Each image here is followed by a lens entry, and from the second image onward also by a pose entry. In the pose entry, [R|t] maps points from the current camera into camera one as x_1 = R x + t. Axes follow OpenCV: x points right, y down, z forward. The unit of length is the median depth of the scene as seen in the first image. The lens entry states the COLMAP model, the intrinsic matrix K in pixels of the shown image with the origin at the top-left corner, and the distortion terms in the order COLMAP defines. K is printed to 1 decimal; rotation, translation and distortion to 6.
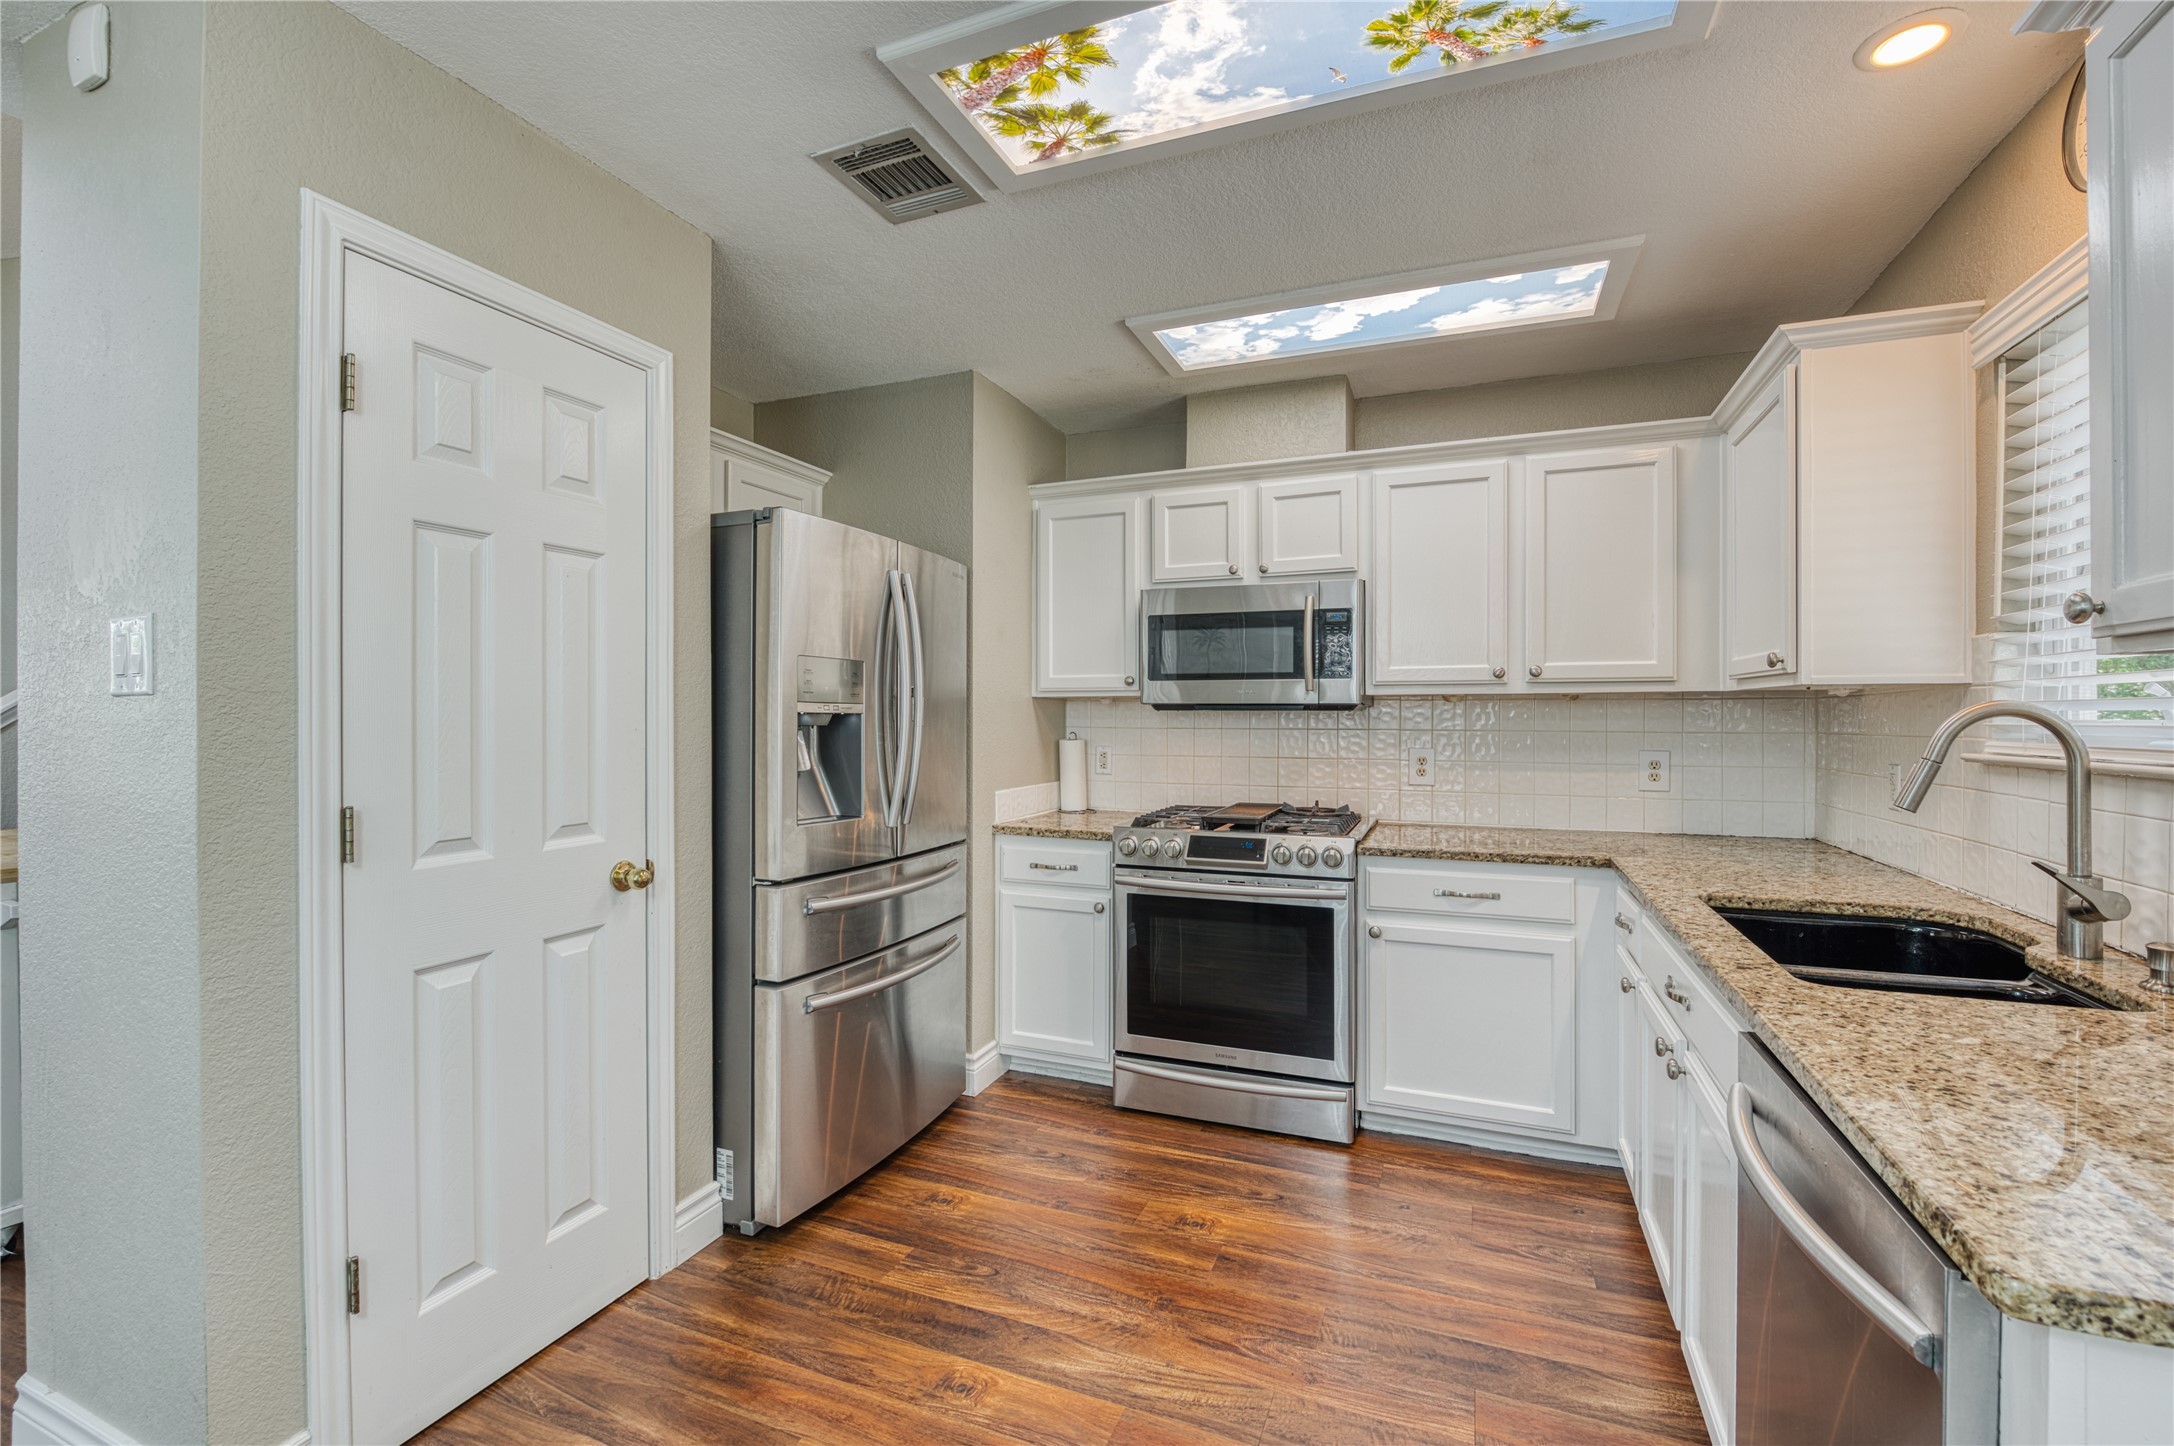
lens RADIAL K [[933.1, 0, 1090.3], [0, 933.1, 714.5], [0, 0, 1]] dist [-0.004480, -0.001067]
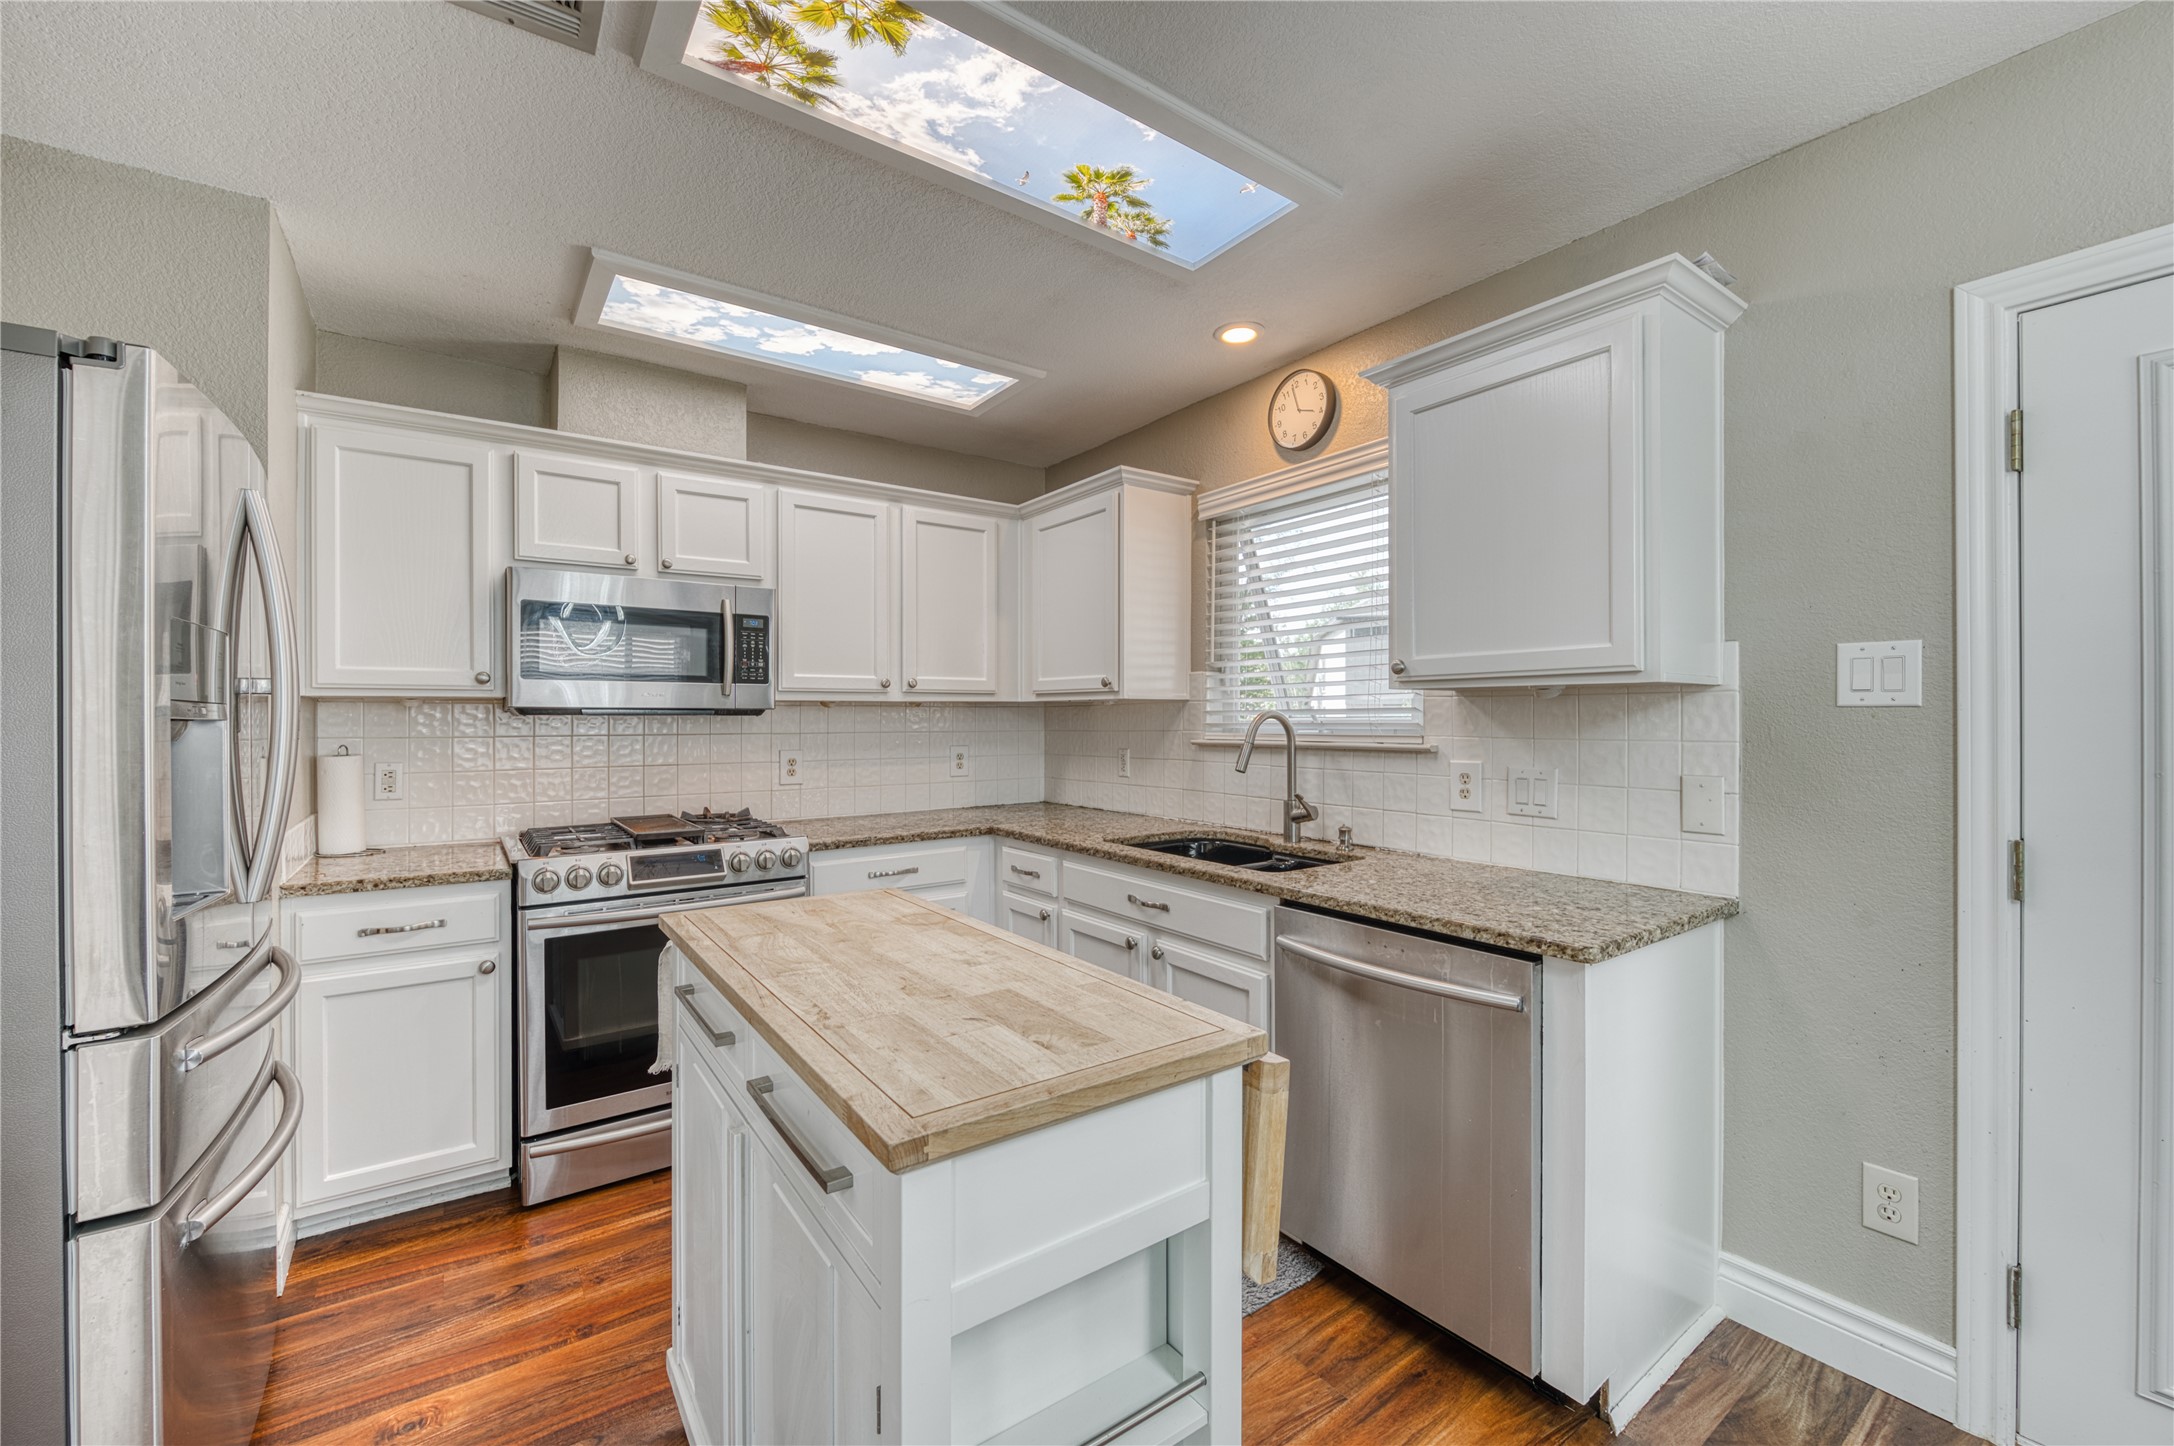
lens RADIAL K [[872.8, 0, 1082.7], [0, 872.8, 718.3], [0, 0, 1]] dist [0.000102, -0.004388]
pose [[0.535689, -0.002706, 0.844411, -0.455449], [0.003360, 0.999994, 0.001072, -0.001091], [-0.844409, 0.002263, 0.535694, 0.247549]]
